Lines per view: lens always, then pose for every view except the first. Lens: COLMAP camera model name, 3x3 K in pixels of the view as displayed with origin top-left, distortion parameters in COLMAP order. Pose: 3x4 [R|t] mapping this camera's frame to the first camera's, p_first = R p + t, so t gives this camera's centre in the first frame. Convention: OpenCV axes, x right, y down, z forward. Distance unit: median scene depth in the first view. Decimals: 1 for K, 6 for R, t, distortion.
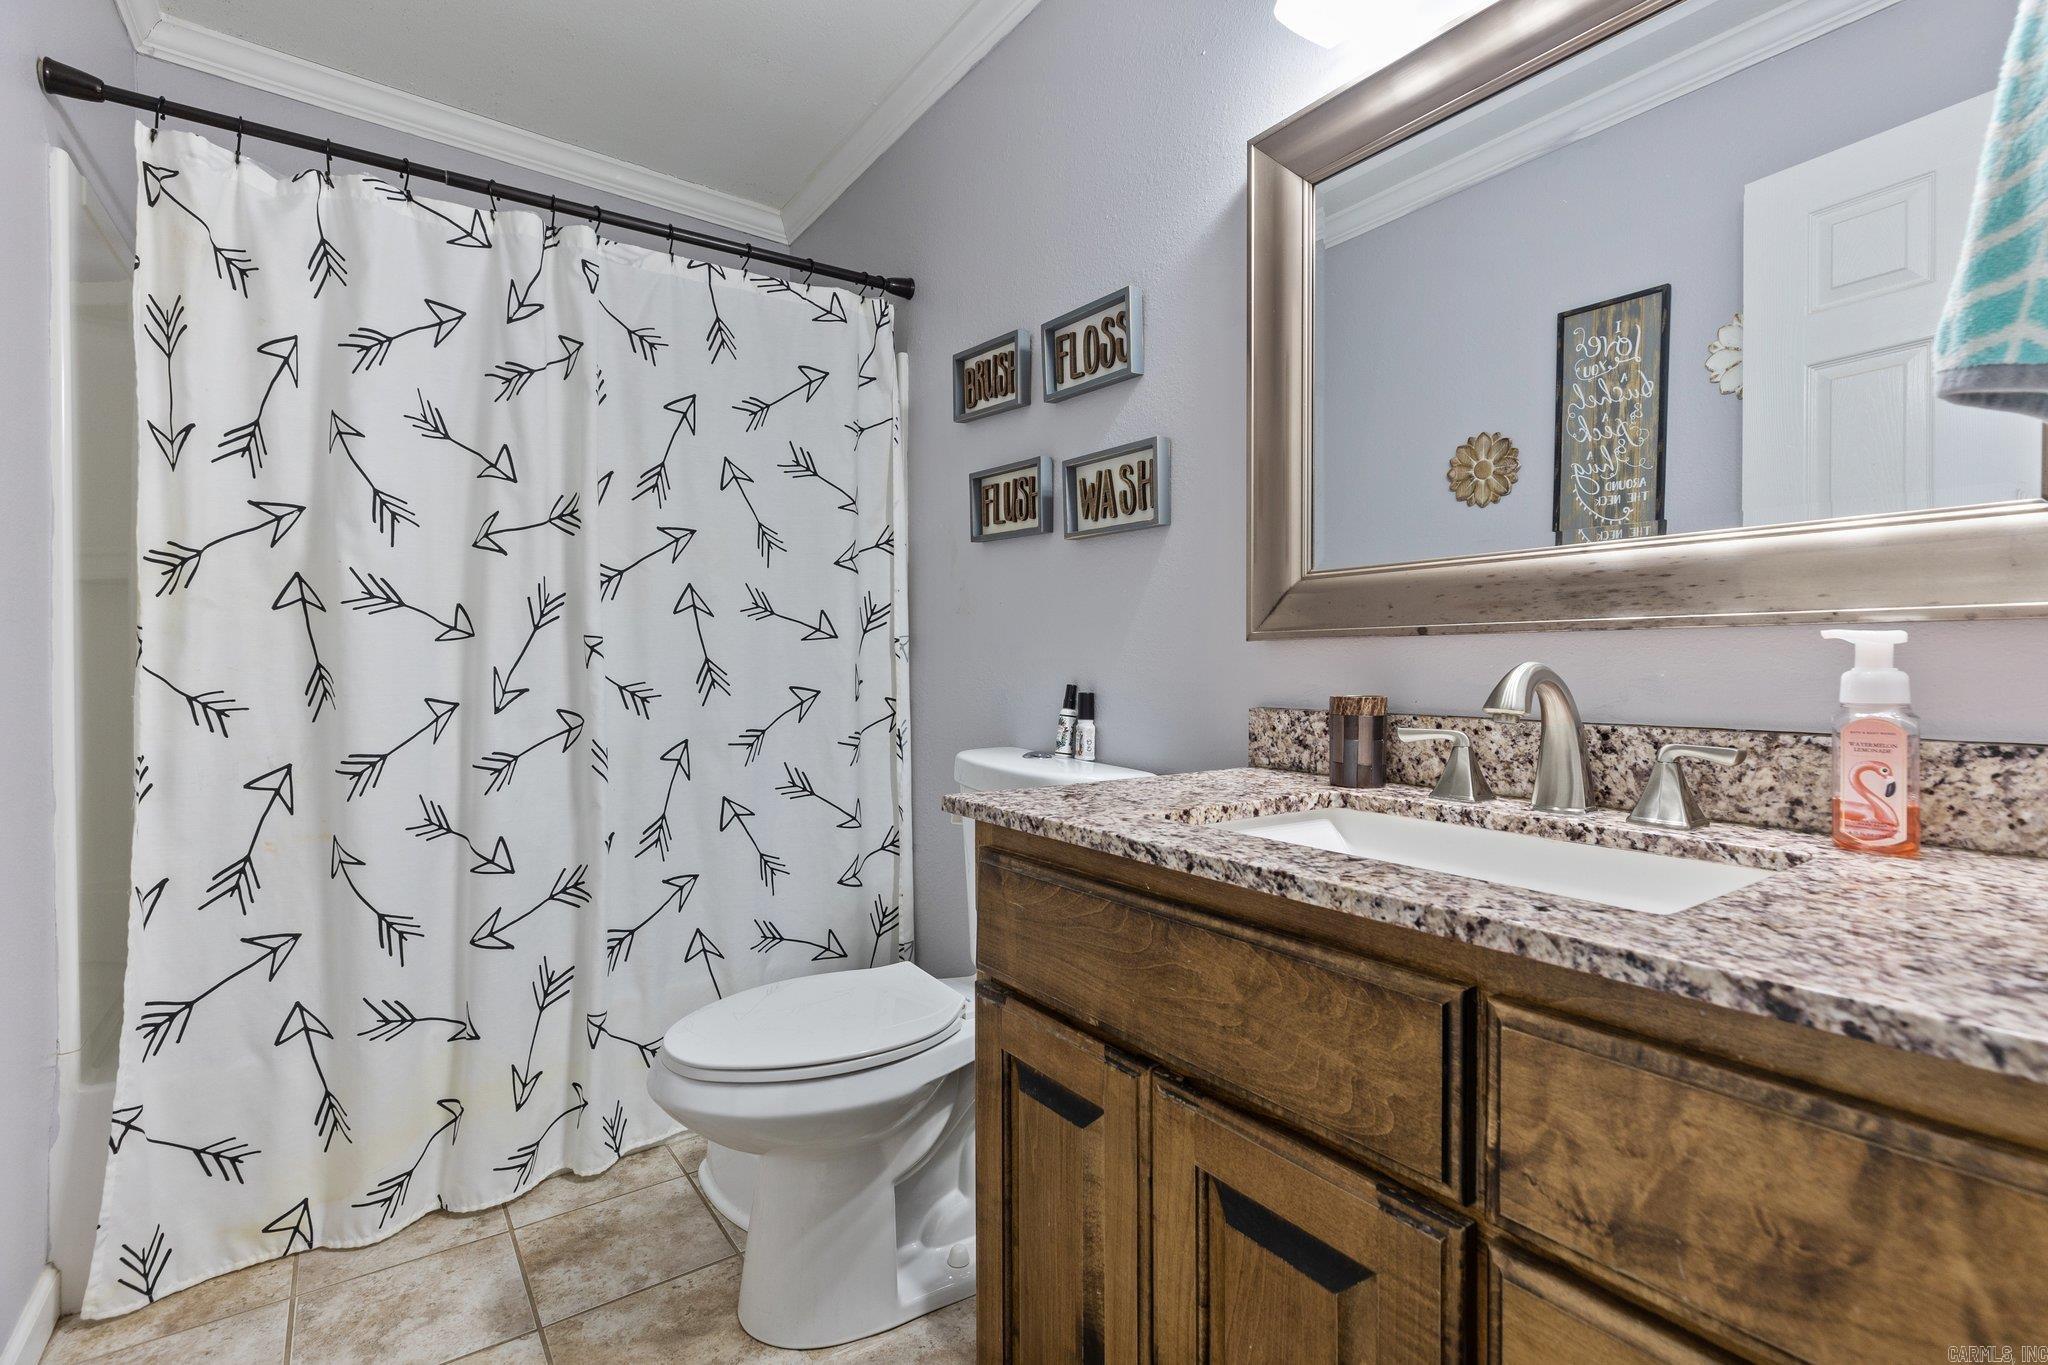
lens RADIAL K [[933.0, 0, 1022.3], [0, 933.0, 670.0], [0, 0, 1]] dist [0.005943, -0.000877]
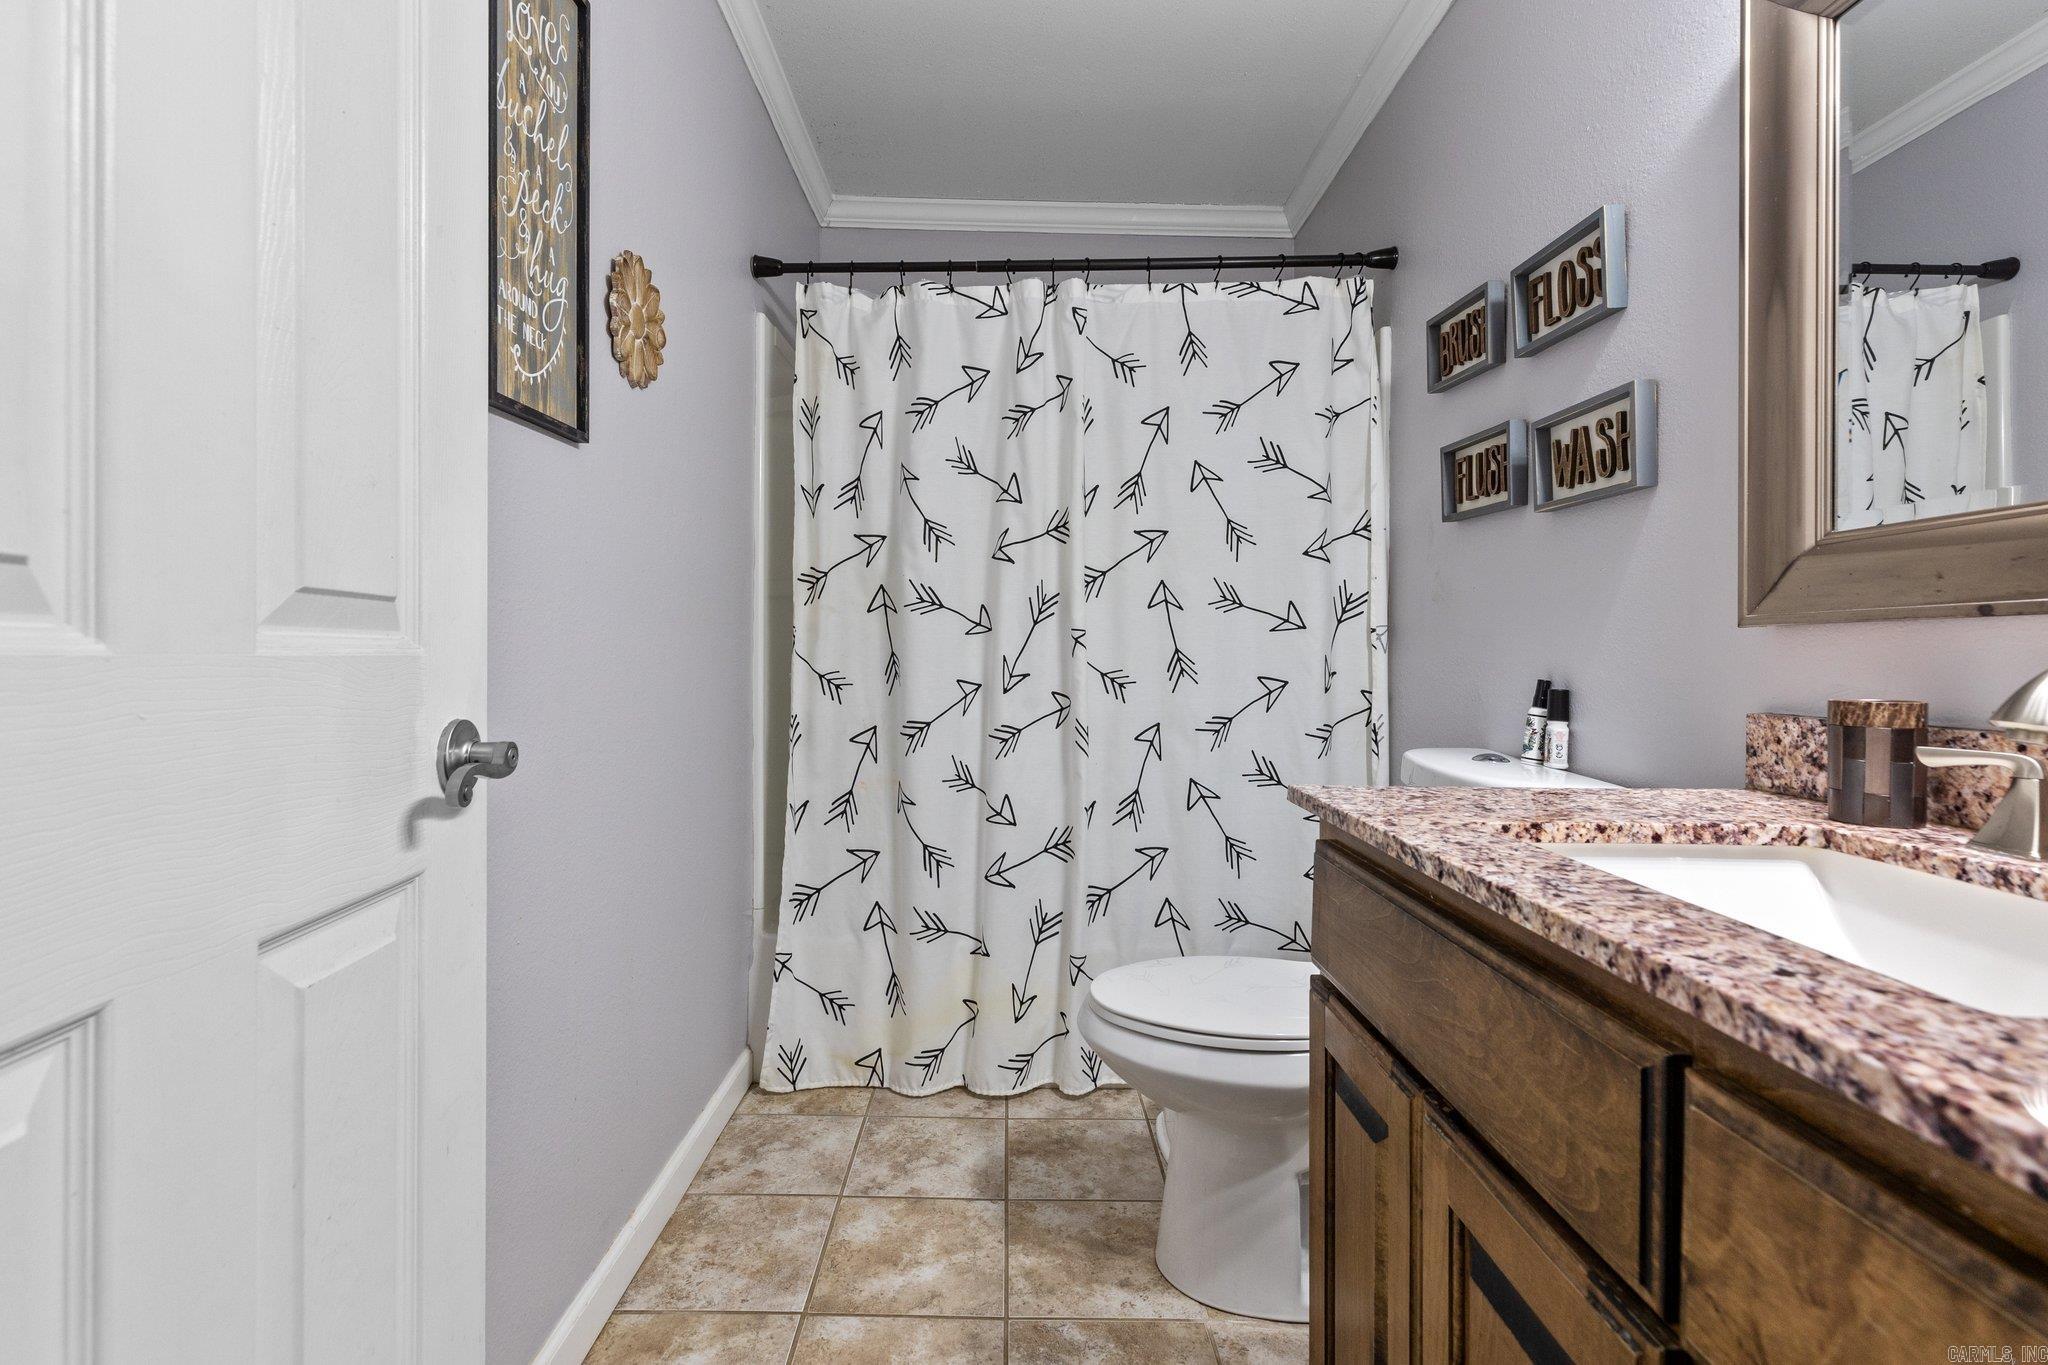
lens RADIAL K [[933.0, 0, 987.2], [0, 933.0, 653.7], [0, 0, 1]] dist [0.005943, -0.000877]
pose [[0.809173, 0.005048, -0.587549, 0.151657], [-0.010084, 0.999935, -0.005297, 0.001257], [0.587484, 0.010211, 0.809171, -0.002952]]
